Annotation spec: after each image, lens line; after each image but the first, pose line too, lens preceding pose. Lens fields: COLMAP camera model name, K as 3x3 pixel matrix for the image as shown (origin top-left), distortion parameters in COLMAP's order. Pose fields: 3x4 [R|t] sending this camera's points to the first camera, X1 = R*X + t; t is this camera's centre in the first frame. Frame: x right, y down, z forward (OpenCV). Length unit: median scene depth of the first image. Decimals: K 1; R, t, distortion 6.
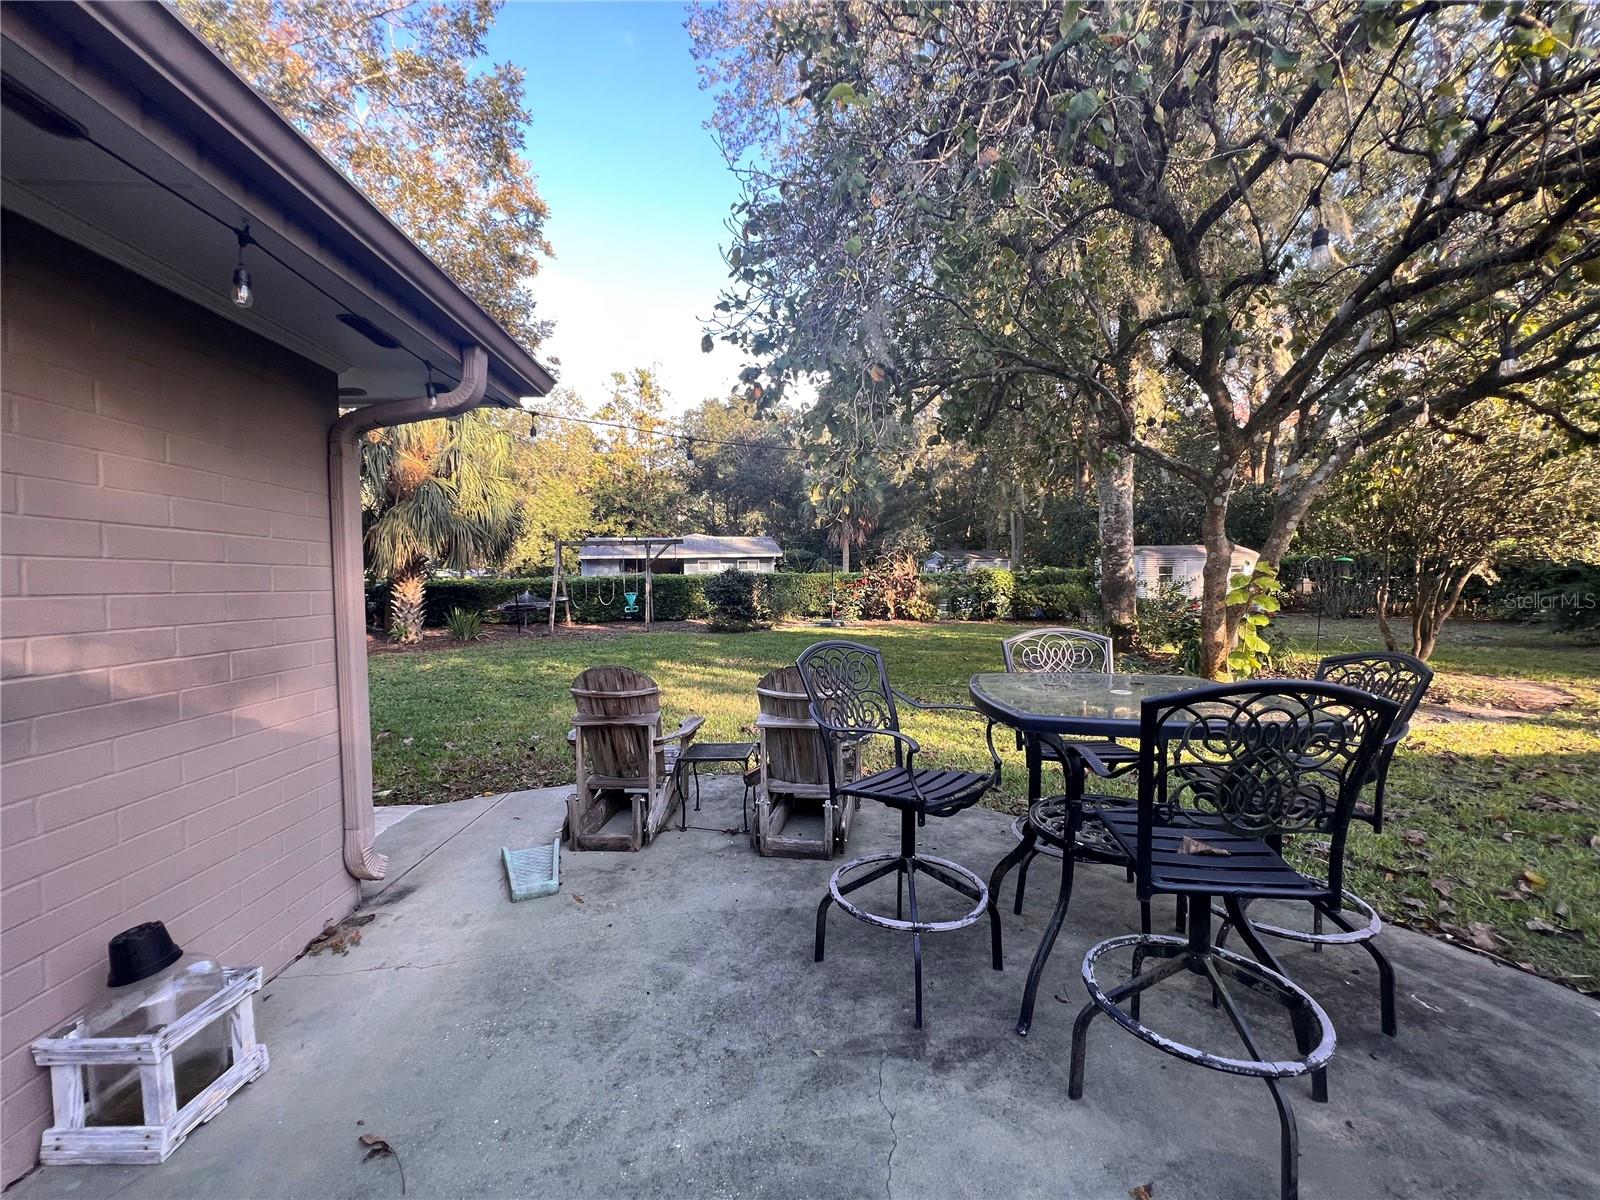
lens RADIAL K [[639.2, 0, 803.5], [0, 639.2, 604.8], [0, 0, 1]] dist [-0.001992, -0.000133]
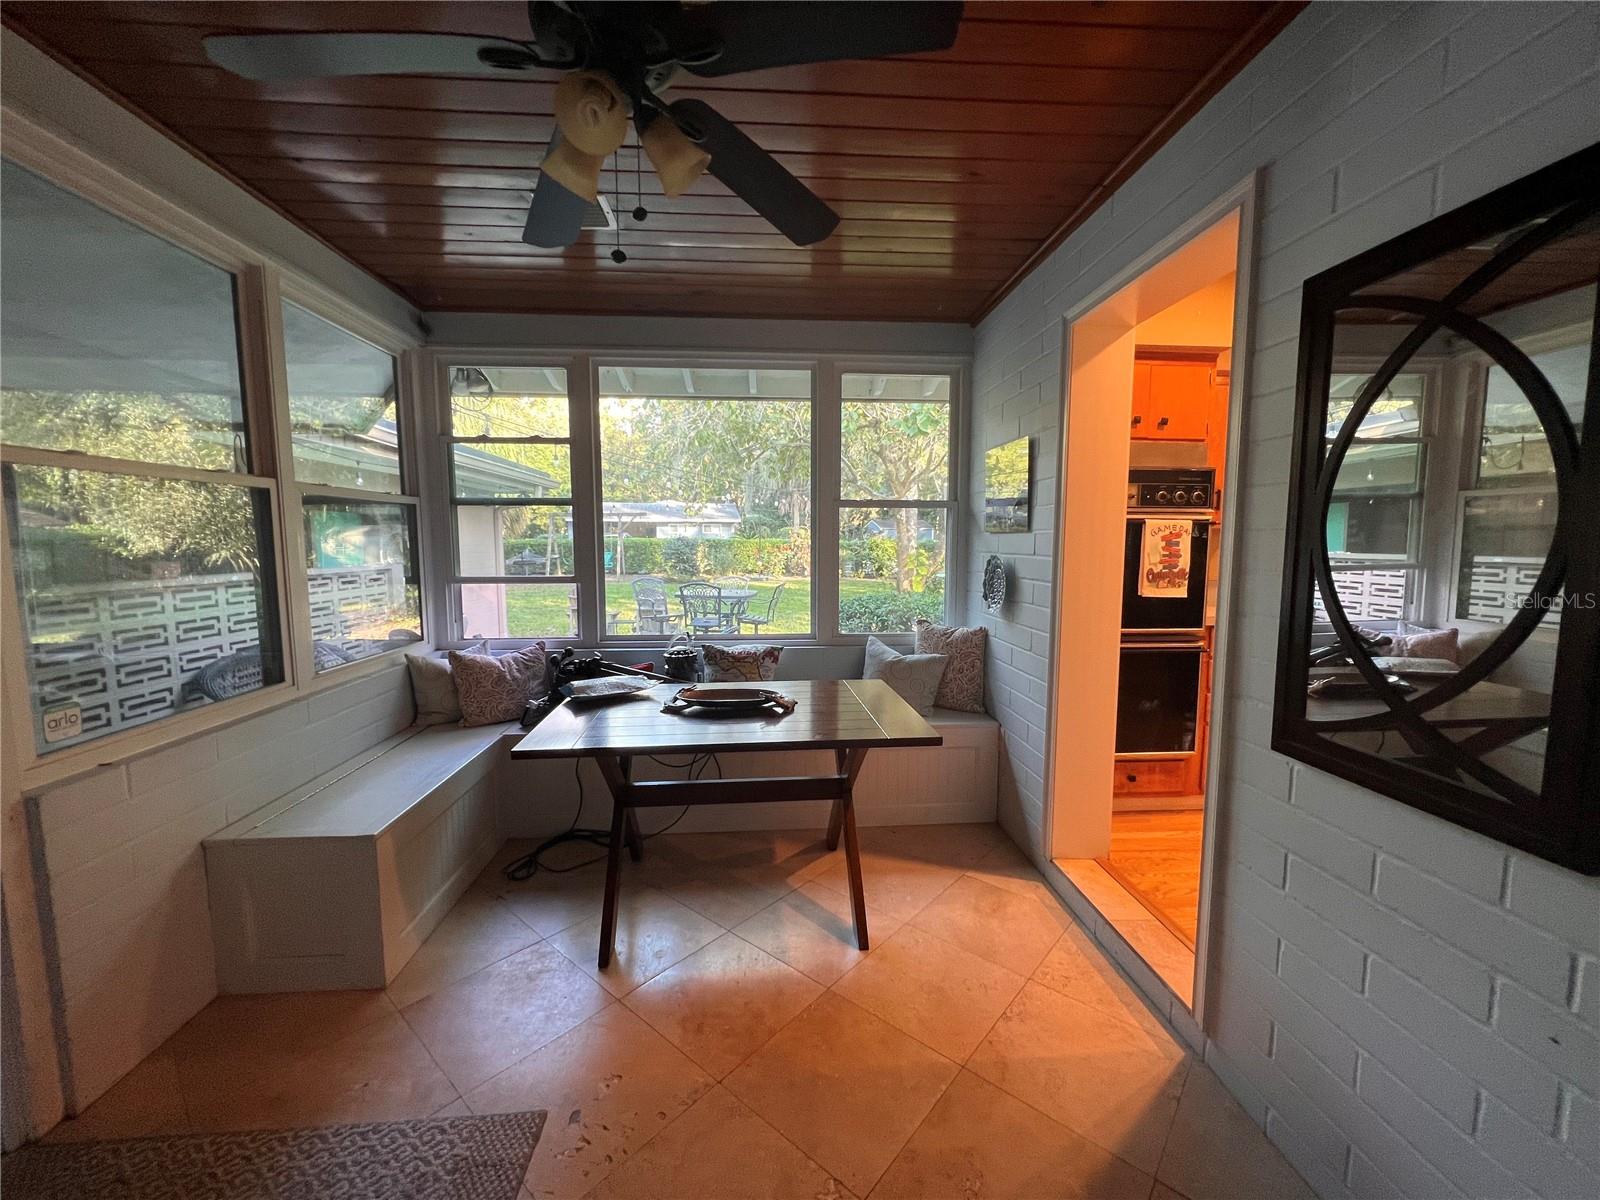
lens RADIAL K [[639.2, 0, 796.6], [0, 639.2, 601.6], [0, 0, 1]] dist [-0.001992, -0.000133]
pose [[0.999757, 0.016874, 0.014203, 0.097870], [-0.017613, 0.998406, 0.053619, 0.004424], [-0.013276, -0.053856, 0.998460, -0.305665]]
